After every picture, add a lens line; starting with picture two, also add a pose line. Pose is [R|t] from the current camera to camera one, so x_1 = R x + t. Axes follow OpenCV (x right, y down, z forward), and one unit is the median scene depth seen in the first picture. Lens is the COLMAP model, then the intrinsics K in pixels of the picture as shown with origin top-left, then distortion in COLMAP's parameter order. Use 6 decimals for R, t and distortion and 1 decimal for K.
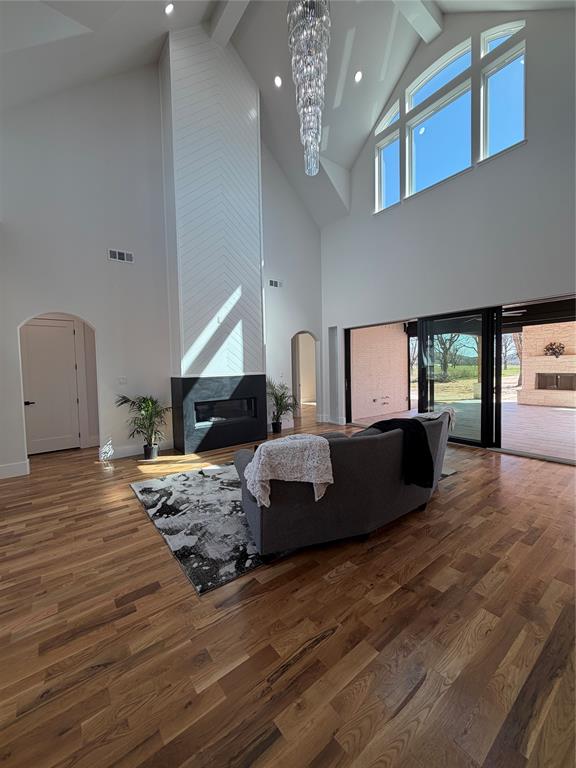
lens RADIAL K [[306.7, 0, 287.3], [0, 306.7, 383.2], [0, 0, 1]] dist [0.001513, -0.000657]
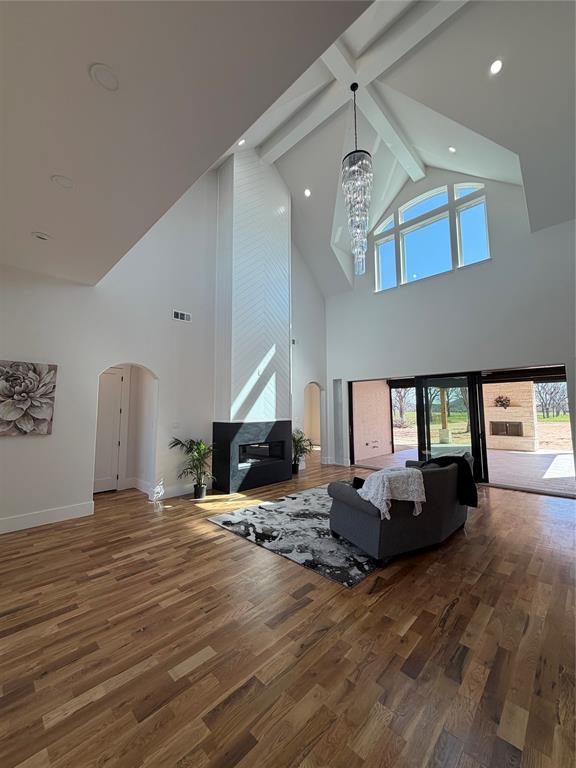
lens RADIAL K [[306.7, 0, 288.4], [0, 306.7, 382.9], [0, 0, 1]] dist [0.001513, -0.000657]
pose [[0.989383, 0.031102, 0.141966, -0.303723], [-0.010488, 0.989566, -0.143701, -0.003127], [-0.144954, 0.140687, 0.979385, -0.161966]]
